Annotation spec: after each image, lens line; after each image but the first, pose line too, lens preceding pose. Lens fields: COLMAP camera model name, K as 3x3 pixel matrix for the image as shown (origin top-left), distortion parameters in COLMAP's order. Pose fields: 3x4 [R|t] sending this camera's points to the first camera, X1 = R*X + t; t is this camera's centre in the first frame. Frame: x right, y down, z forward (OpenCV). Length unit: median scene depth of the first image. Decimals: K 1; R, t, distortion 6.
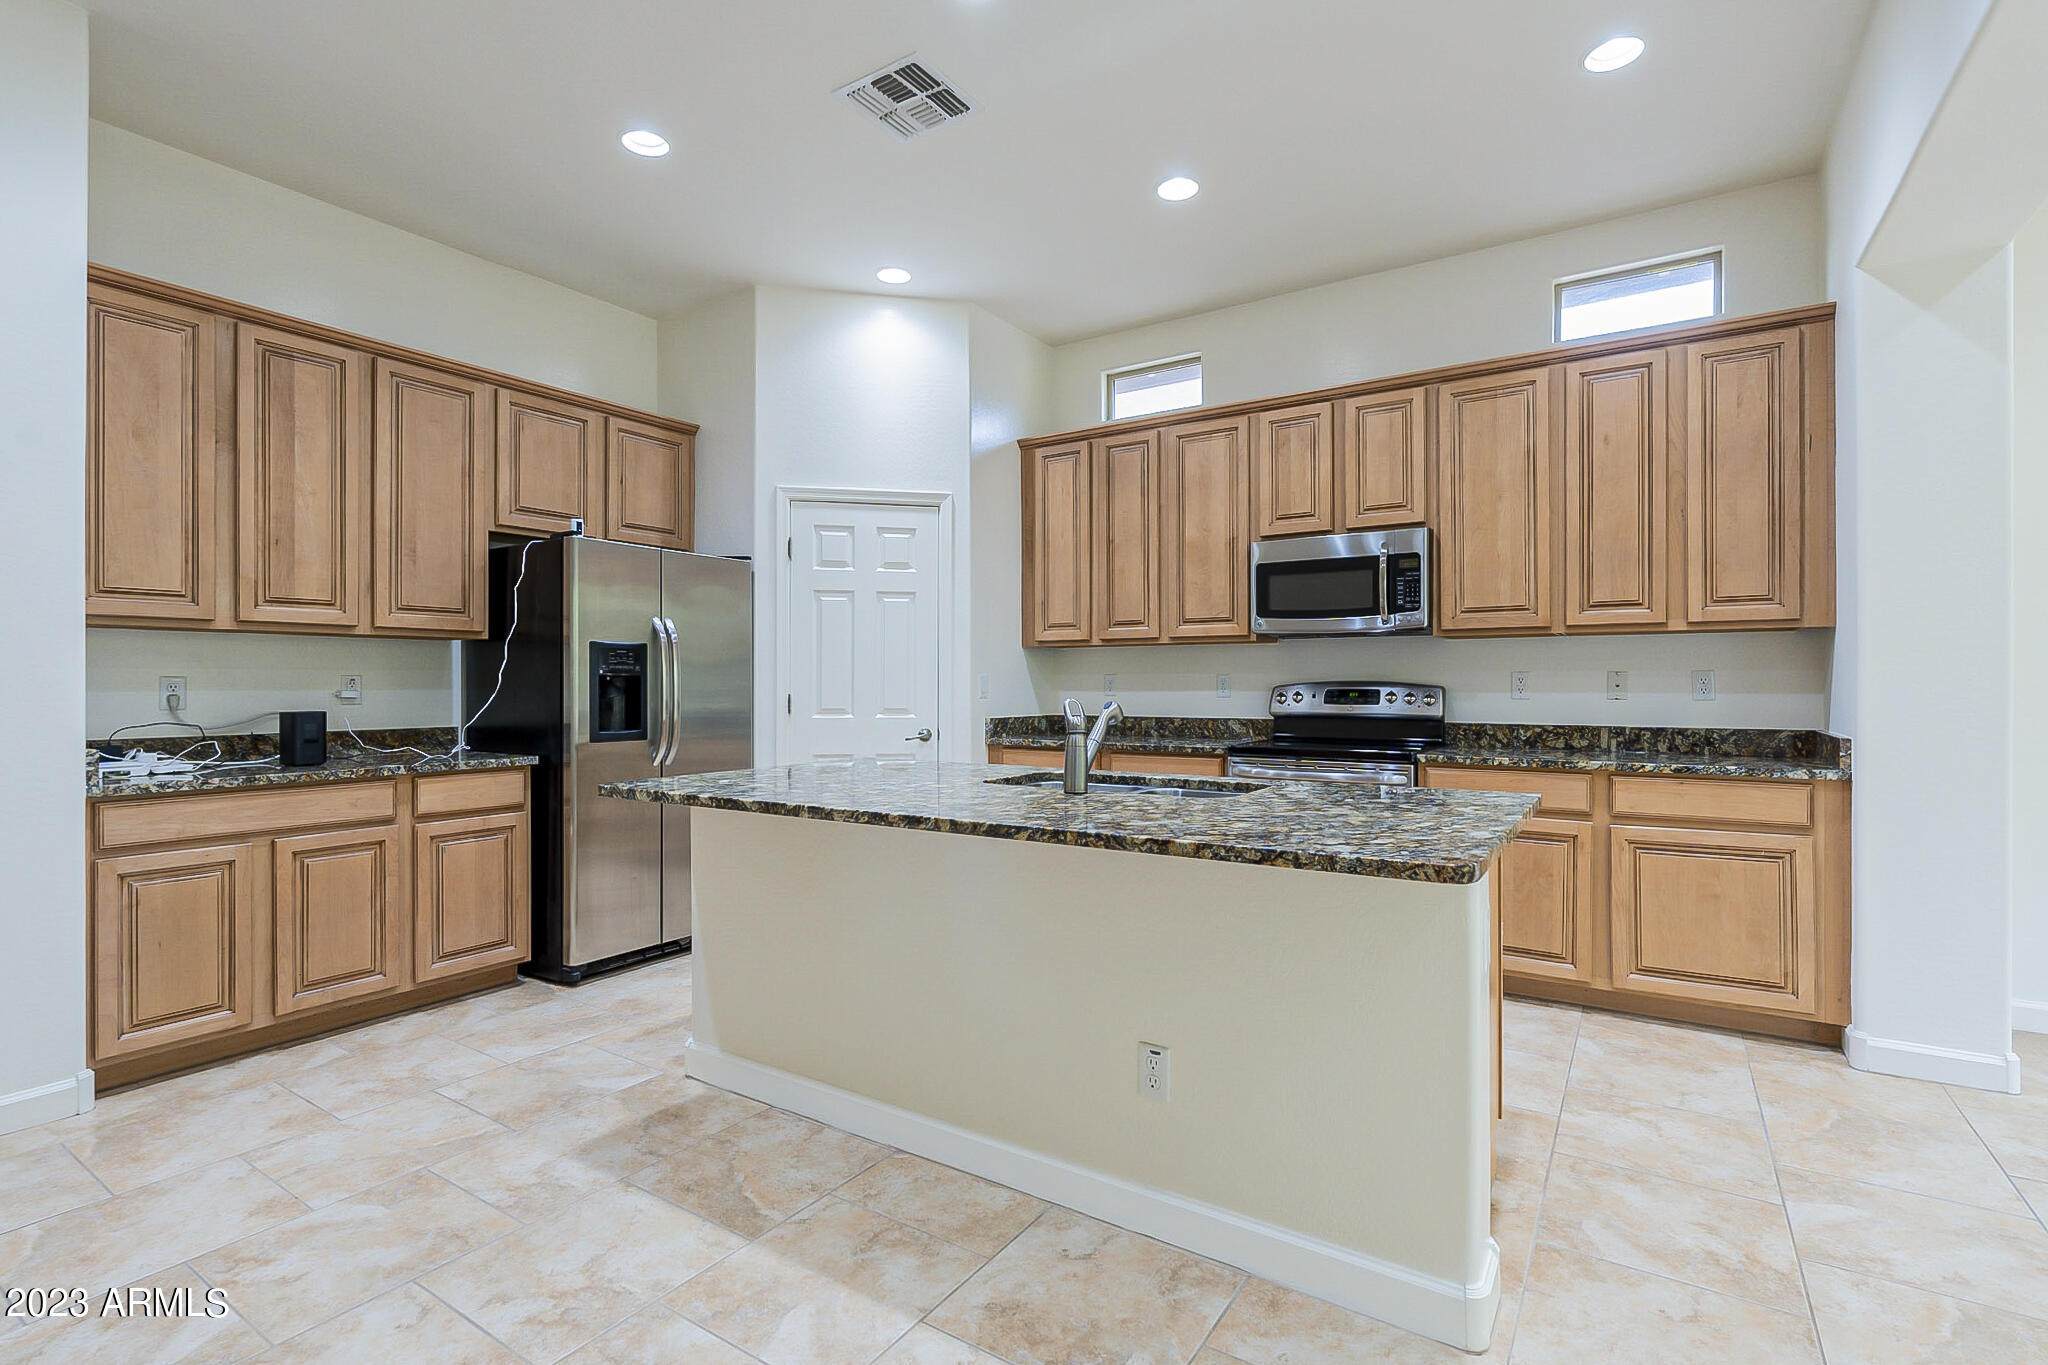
lens RADIAL K [[953.4, 0, 1024.0], [0, 953.4, 682.5], [0, 0, 1]] dist [-0.002154, -0.000127]
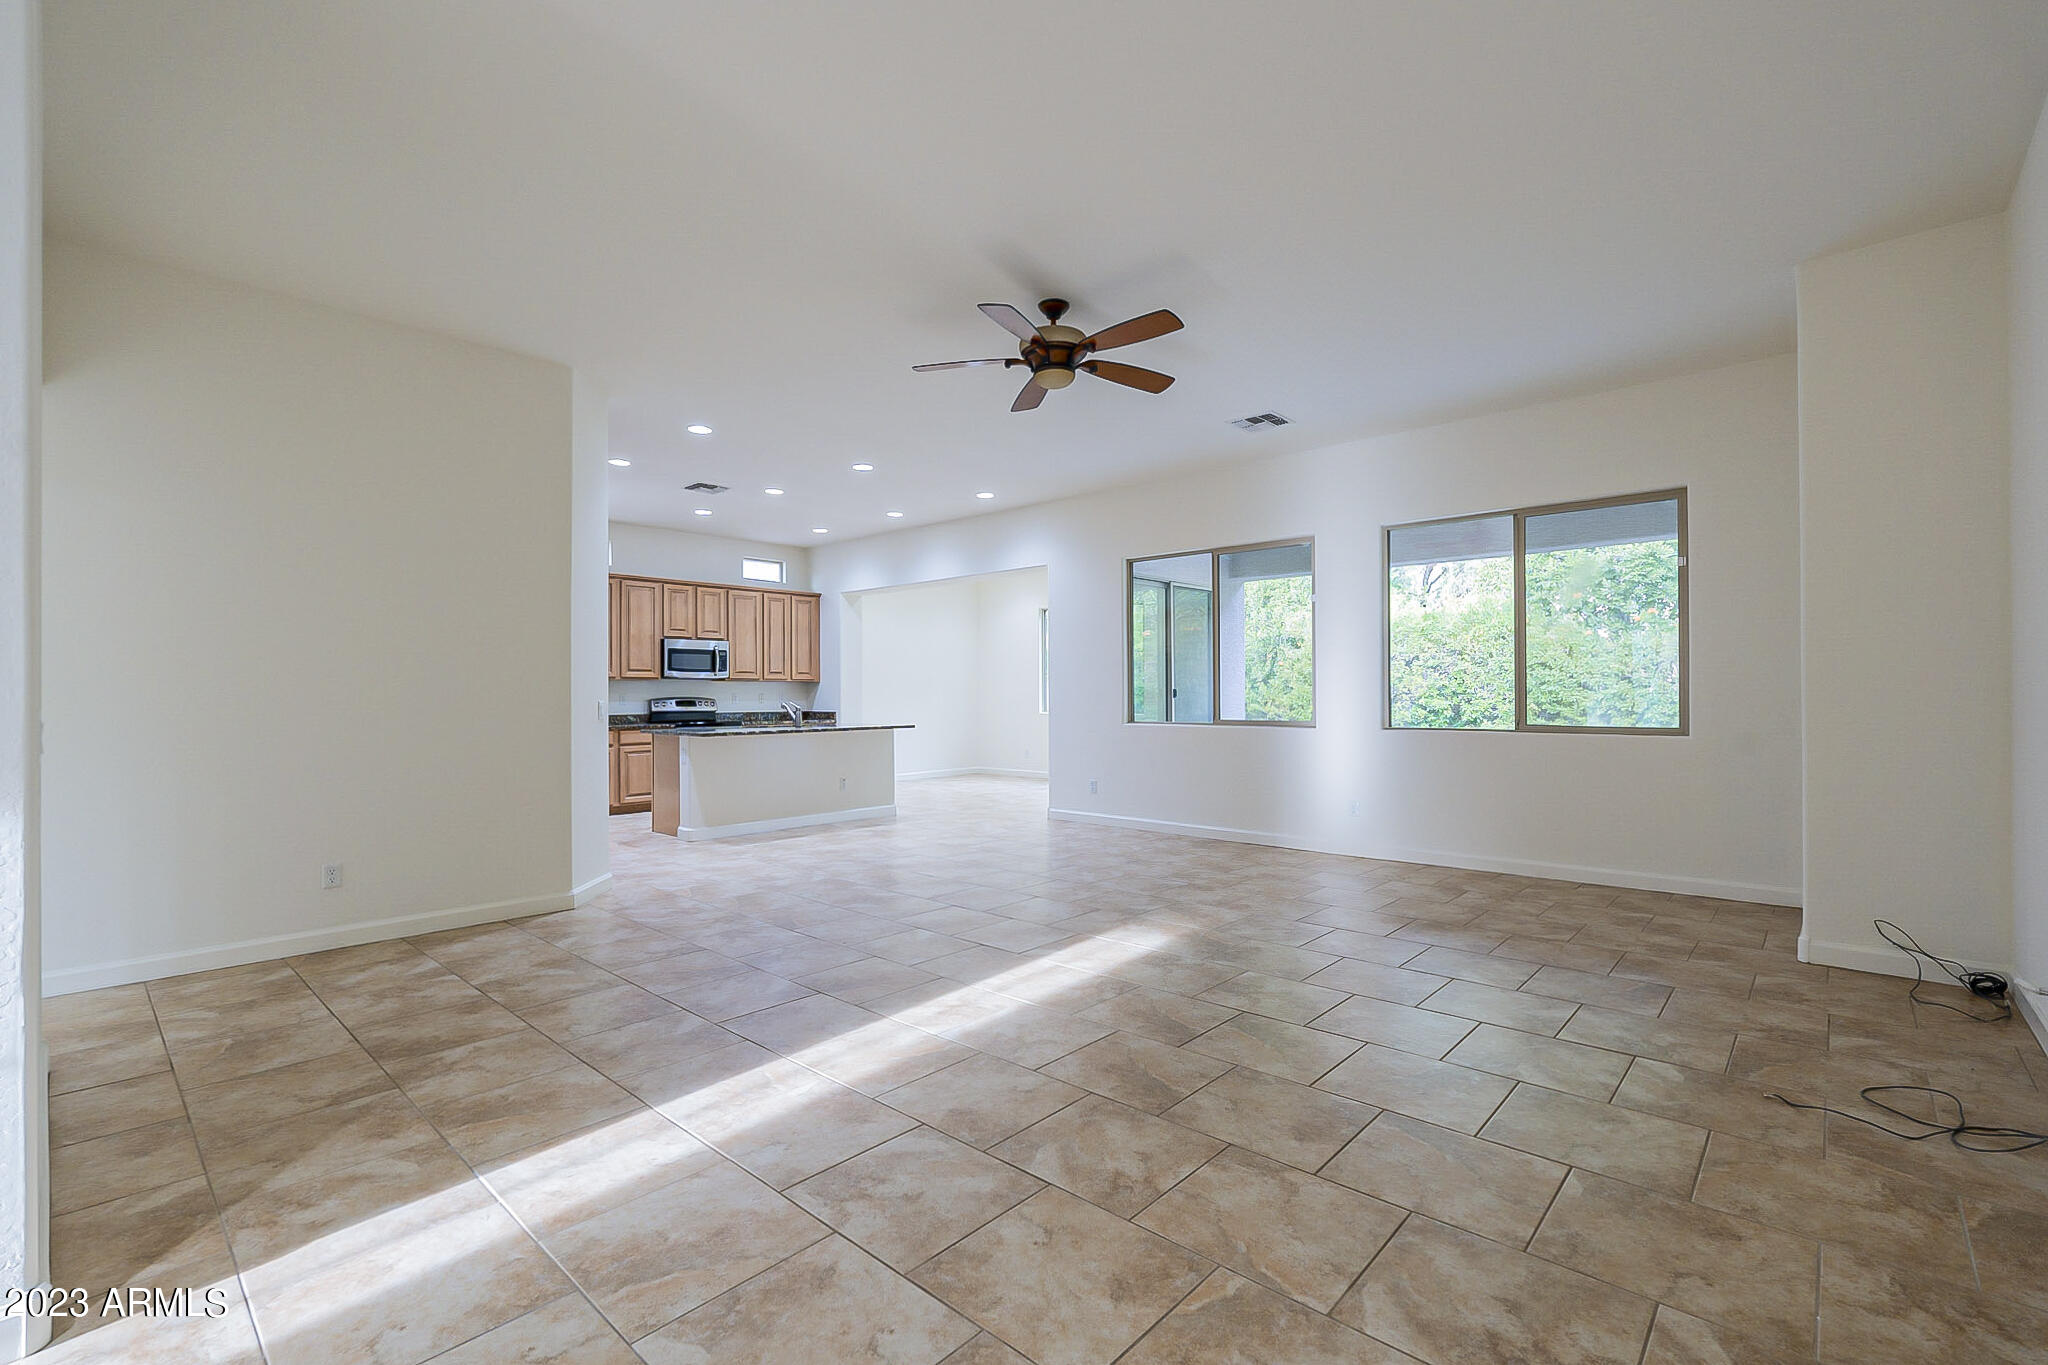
lens RADIAL K [[893.6, 0, 1020.2], [0, 893.6, 693.0], [0, 0, 1]] dist [-0.005187, -0.000180]
pose [[0.157316, 0.004933, 0.987536, -1.987577], [0.004054, 0.999976, -0.005641, 0.004223], [-0.987540, 0.004891, 0.157292, -0.240576]]
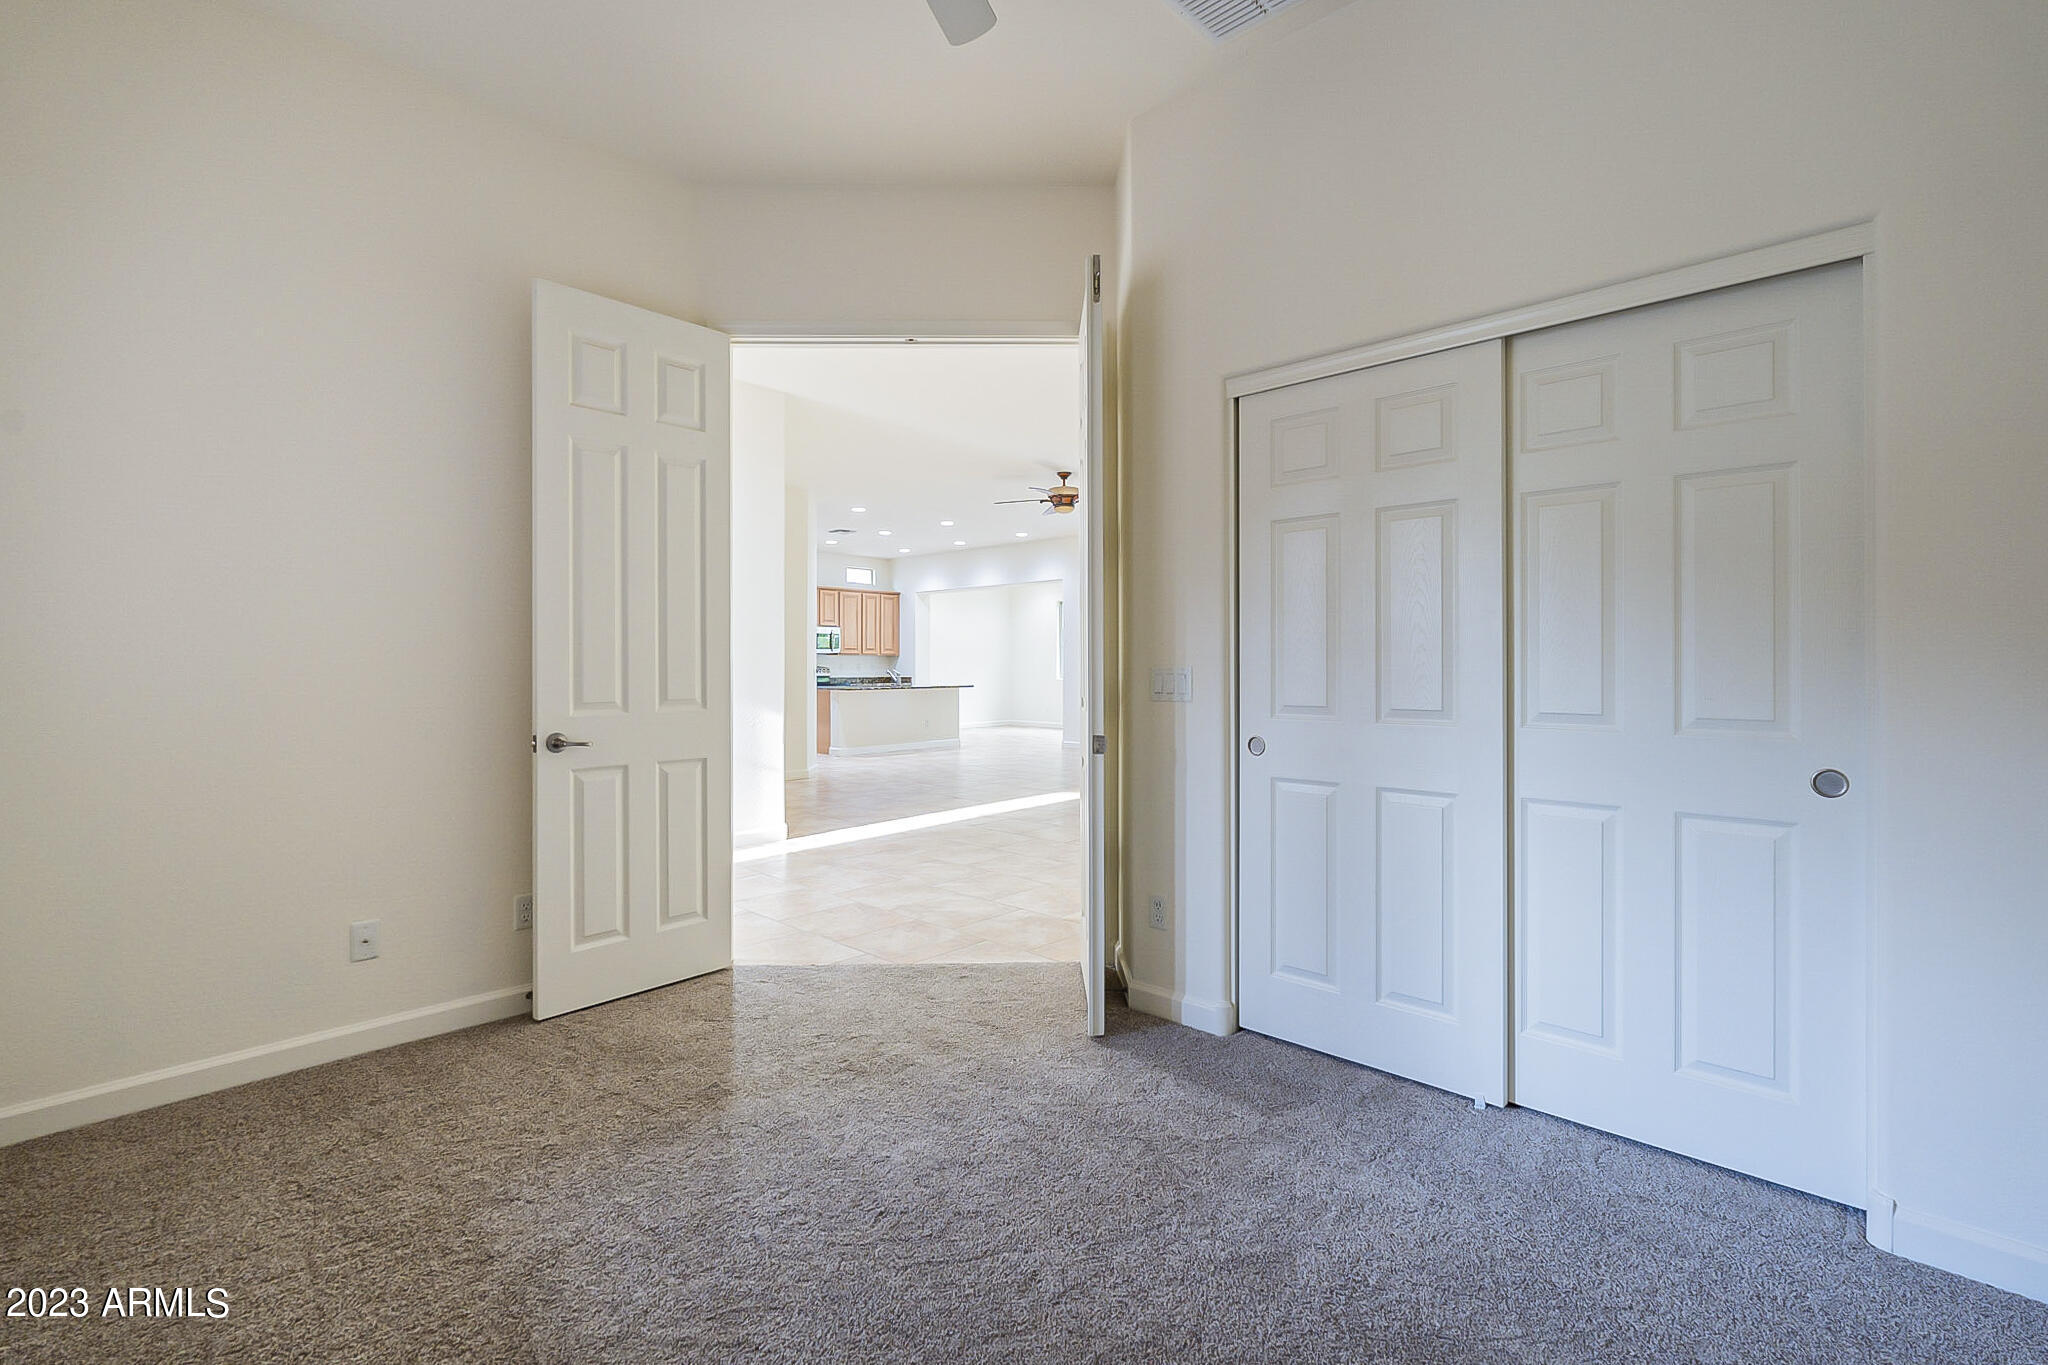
lens RADIAL K [[902.3, 0, 1024.0], [0, 902.3, 682.5], [0, 0, 1]] dist [-0.005873, 0.000228]
pose [[0.172361, -0.015604, 0.984910, -3.131222], [0.000531, 0.999876, 0.015748, 0.007108], [-0.985034, -0.002191, 0.172347, -0.400131]]
